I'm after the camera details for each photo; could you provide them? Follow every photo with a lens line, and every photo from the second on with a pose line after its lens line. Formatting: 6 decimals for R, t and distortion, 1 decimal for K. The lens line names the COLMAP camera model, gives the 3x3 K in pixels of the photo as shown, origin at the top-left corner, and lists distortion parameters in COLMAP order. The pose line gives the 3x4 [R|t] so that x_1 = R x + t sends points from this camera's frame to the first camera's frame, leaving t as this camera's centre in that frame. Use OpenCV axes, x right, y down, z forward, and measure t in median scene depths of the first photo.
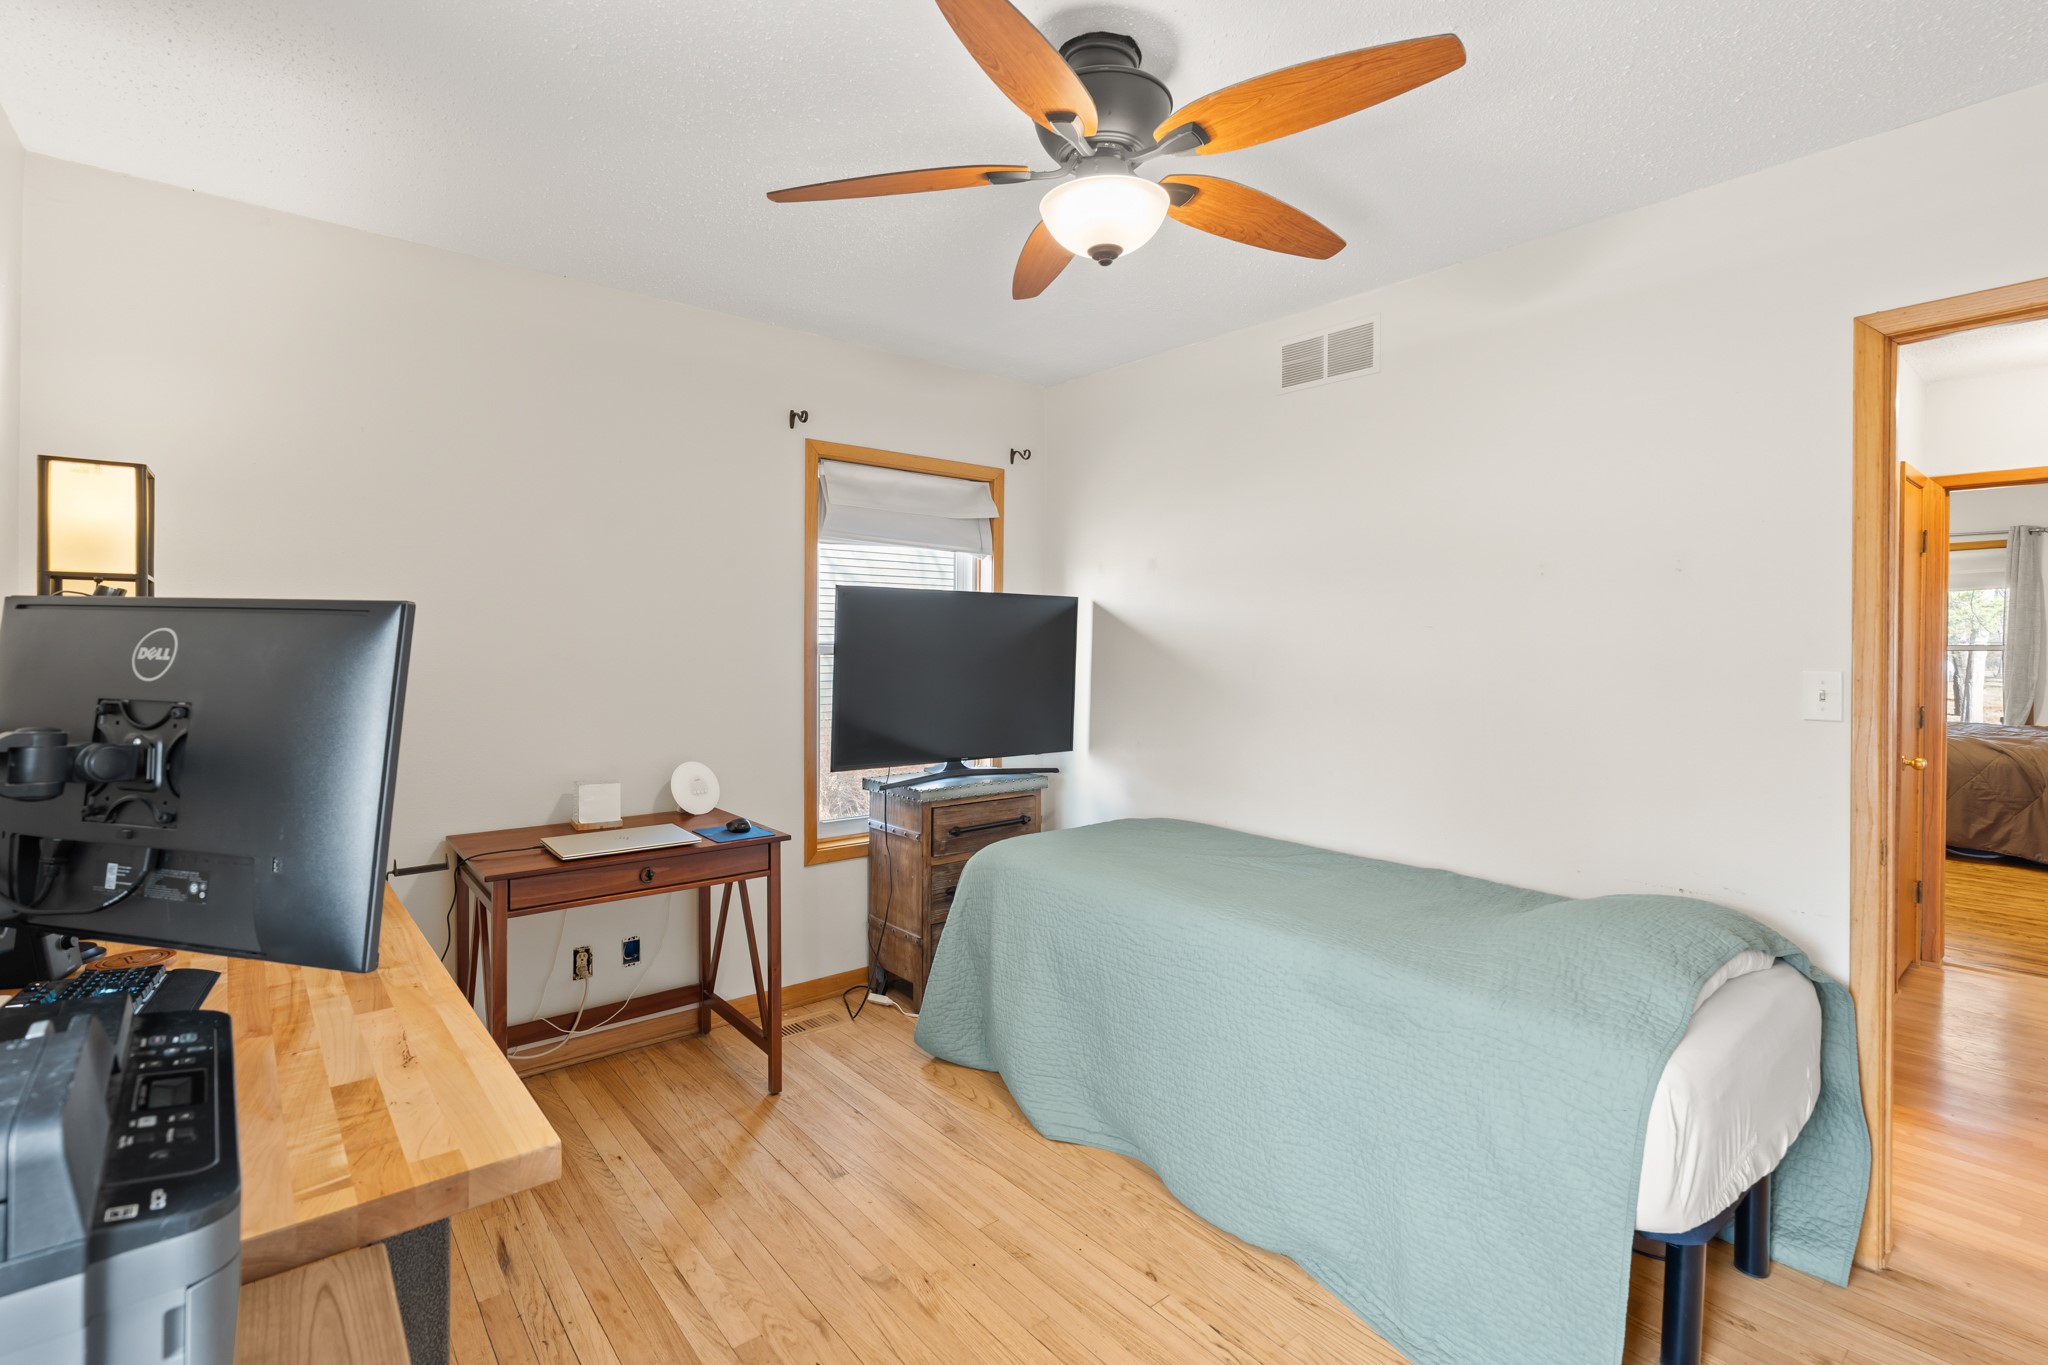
lens RADIAL K [[933.8, 0, 1017.8], [0, 933.8, 664.2], [0, 0, 1]] dist [-0.000103, -0.000529]
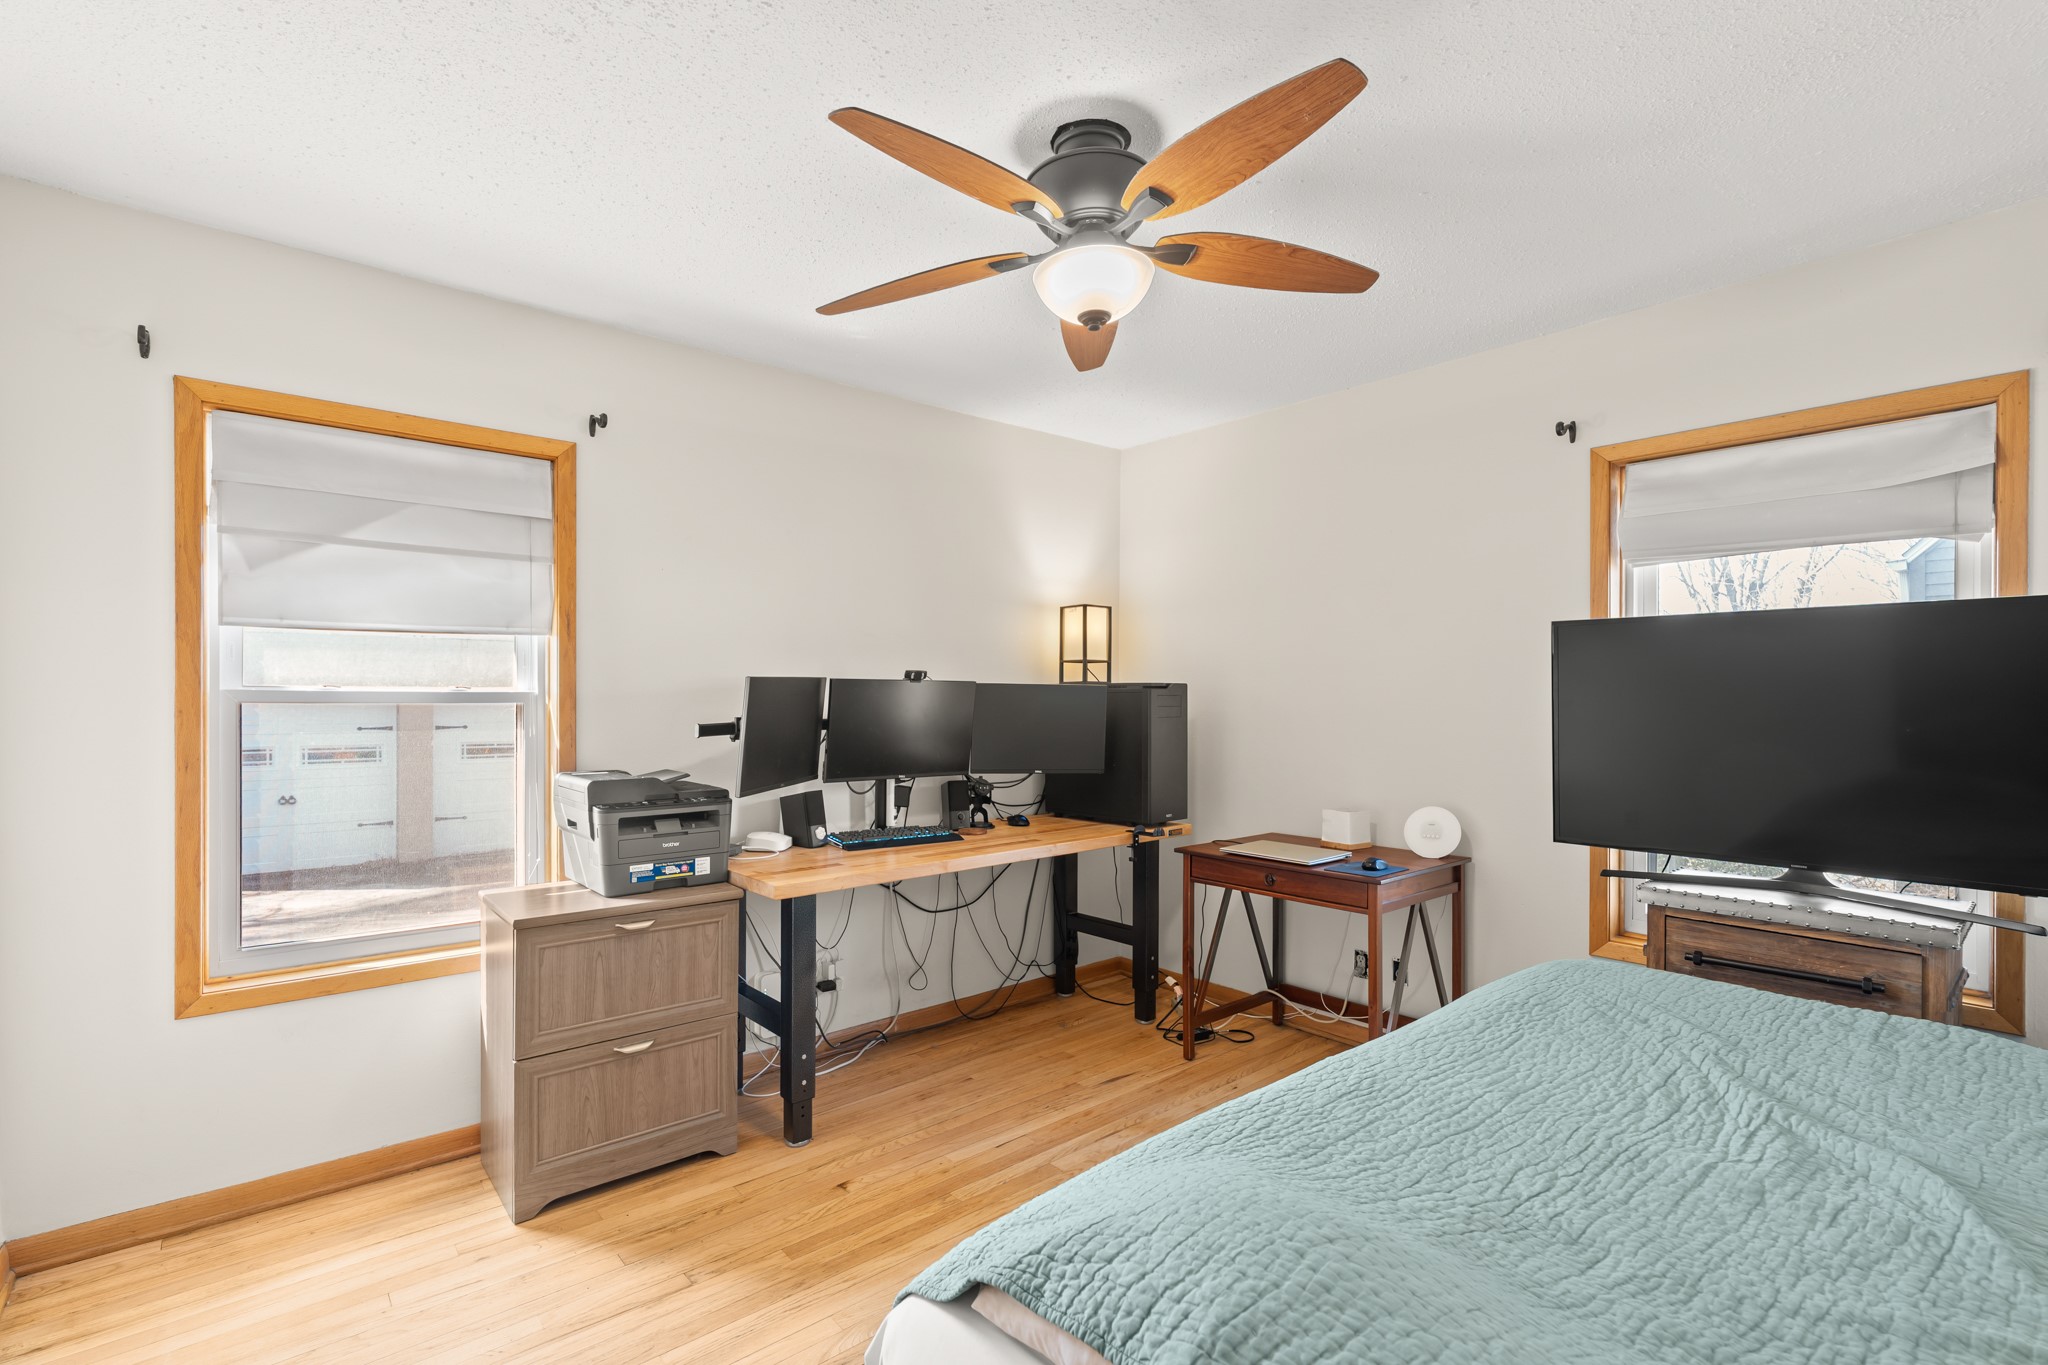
lens RADIAL K [[933.8, 0, 1014.5], [0, 933.8, 695.4], [0, 0, 1]] dist [-0.000103, -0.000529]
pose [[0.004055, -0.007126, -0.999966, 0.629501], [-0.015427, 0.999855, -0.007187, -0.004298], [0.999873, 0.015455, 0.003944, 0.485403]]
